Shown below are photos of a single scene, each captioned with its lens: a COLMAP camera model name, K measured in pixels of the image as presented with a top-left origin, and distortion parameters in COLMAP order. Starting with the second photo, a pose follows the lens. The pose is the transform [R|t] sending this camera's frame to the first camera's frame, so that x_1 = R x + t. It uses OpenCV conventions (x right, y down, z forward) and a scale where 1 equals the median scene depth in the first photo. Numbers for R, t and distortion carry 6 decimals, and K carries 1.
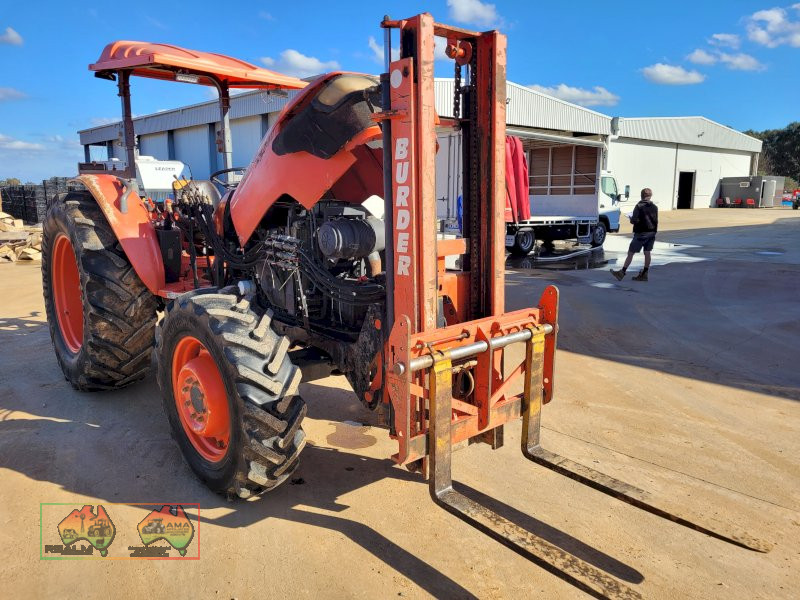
lens RADIAL K [[607.9, 0, 403.0], [0, 607.9, 302.9], [0, 0, 1]] dist [0.060296, -0.044619]
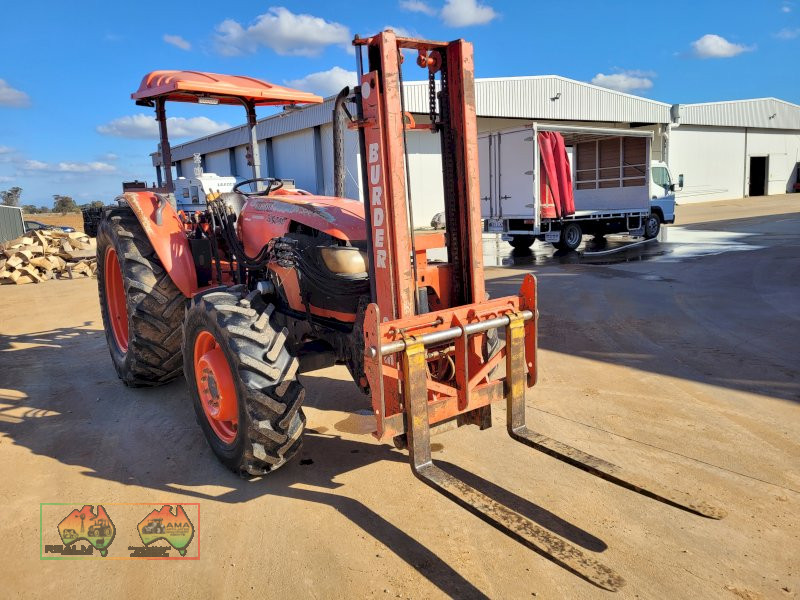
lens RADIAL K [[607.9, 0, 399.0], [0, 607.9, 299.6], [0, 0, 1]] dist [0.060296, -0.044619]
pose [[0.992987, -0.032802, -0.113580, 0.129067], [0.031544, 0.999420, -0.012850, 0.021774], [0.113935, 0.009177, 0.993446, -0.069342]]
